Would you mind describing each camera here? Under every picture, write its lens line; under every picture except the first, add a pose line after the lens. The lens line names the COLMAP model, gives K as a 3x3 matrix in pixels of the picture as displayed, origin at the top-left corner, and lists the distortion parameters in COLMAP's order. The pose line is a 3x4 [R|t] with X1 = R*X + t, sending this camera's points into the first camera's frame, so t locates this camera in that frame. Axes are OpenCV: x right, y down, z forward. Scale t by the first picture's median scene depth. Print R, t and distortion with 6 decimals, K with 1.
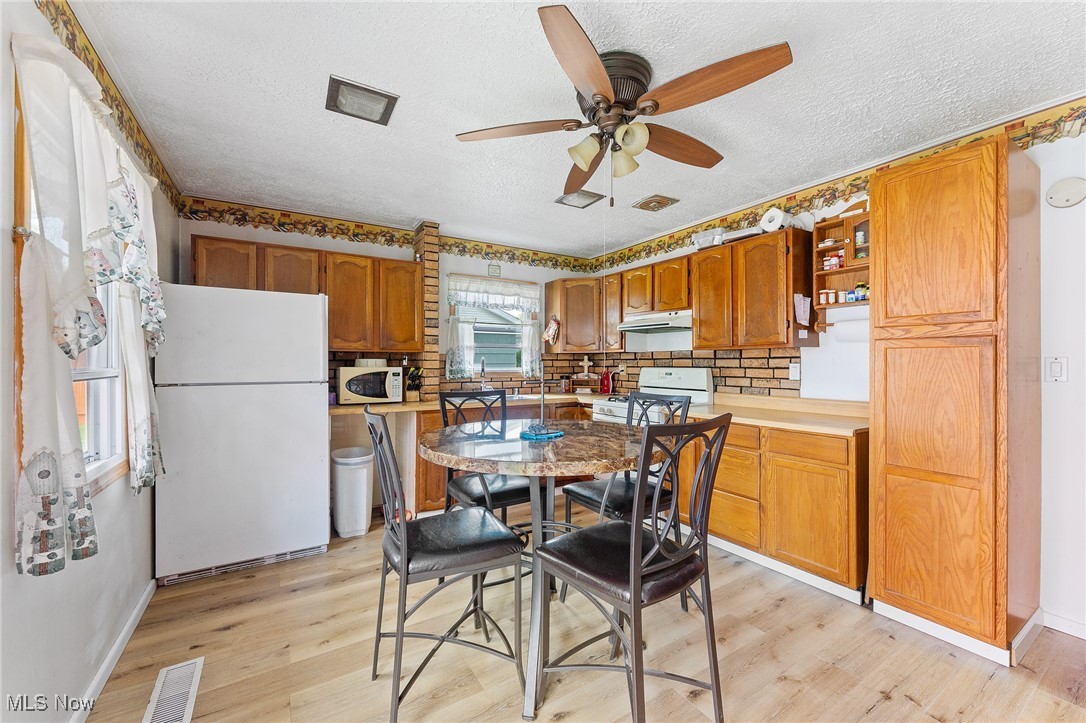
lens RADIAL K [[445.8, 0, 530.7], [0, 445.8, 368.4], [0, 0, 1]] dist [-0.001702, -0.000254]
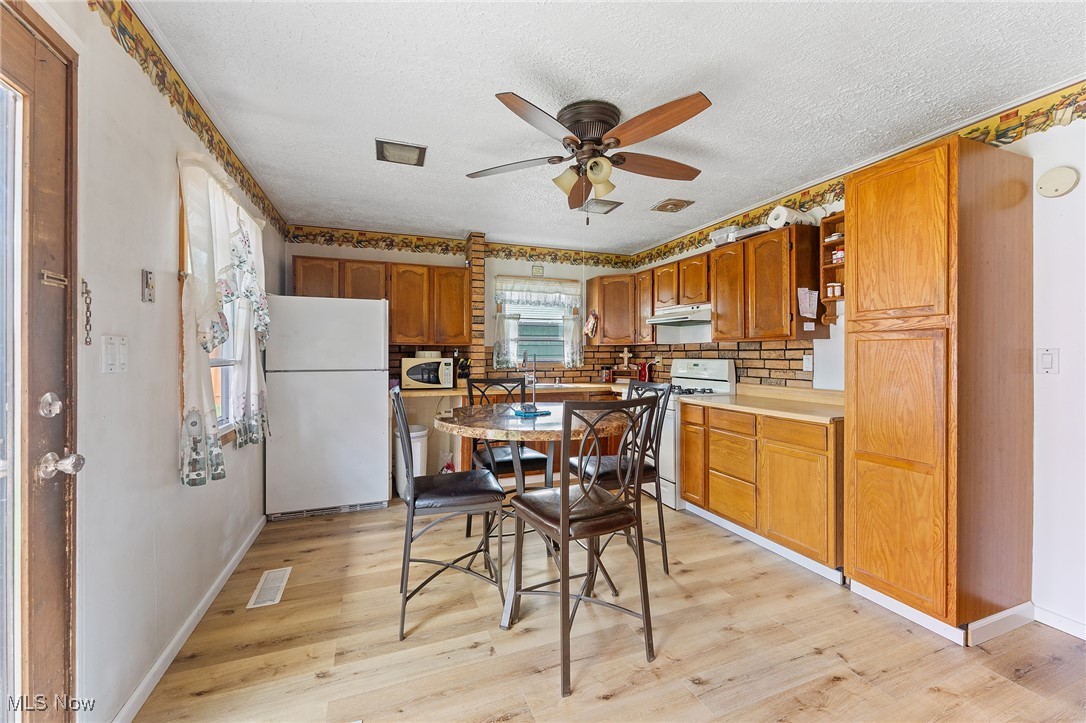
lens RADIAL K [[449.0, 0, 524.7], [0, 449.0, 360.6], [0, 0, 1]] dist [-0.002436, -0.000297]
pose [[0.978982, 0.002666, -0.203930, 0.159313], [-0.002354, 0.999996, 0.001774, 0.001262], [0.203934, -0.001257, 0.978984, -0.134949]]
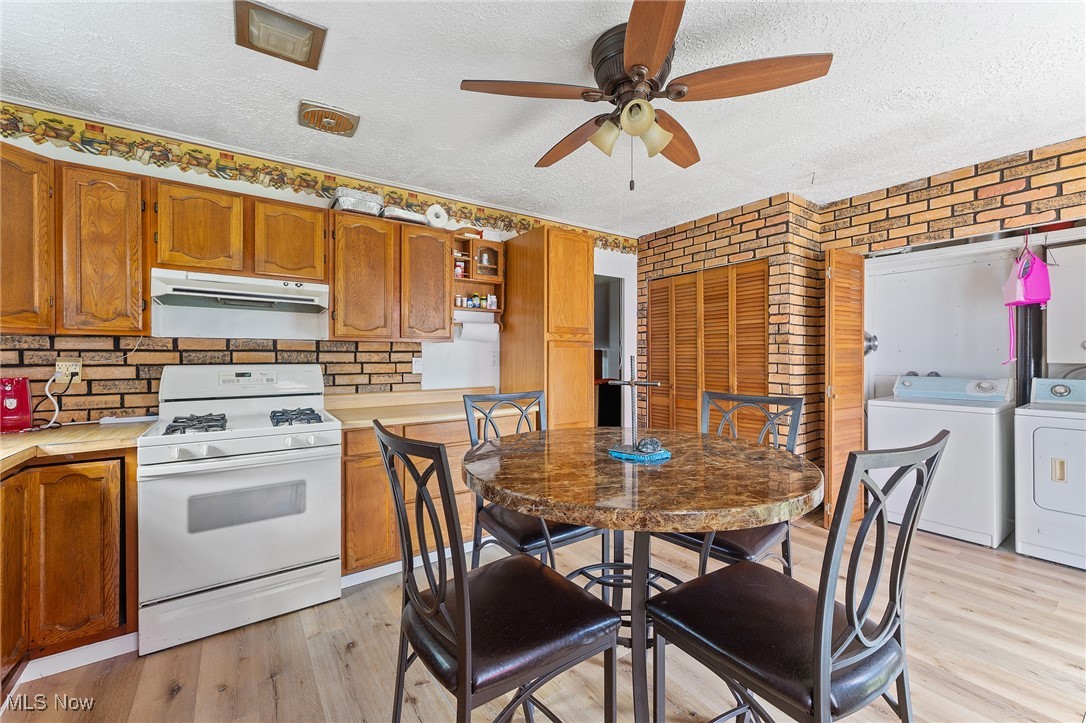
lens RADIAL K [[436.7, 0, 544.9], [0, 436.7, 354.3], [0, 0, 1]] dist [0.001475, 0.000137]
pose [[-0.093993, 0.002049, 0.995571, -0.422267], [0.011376, 0.999935, -0.000984, -0.013584], [-0.995508, 0.011233, -0.094010, 0.768581]]
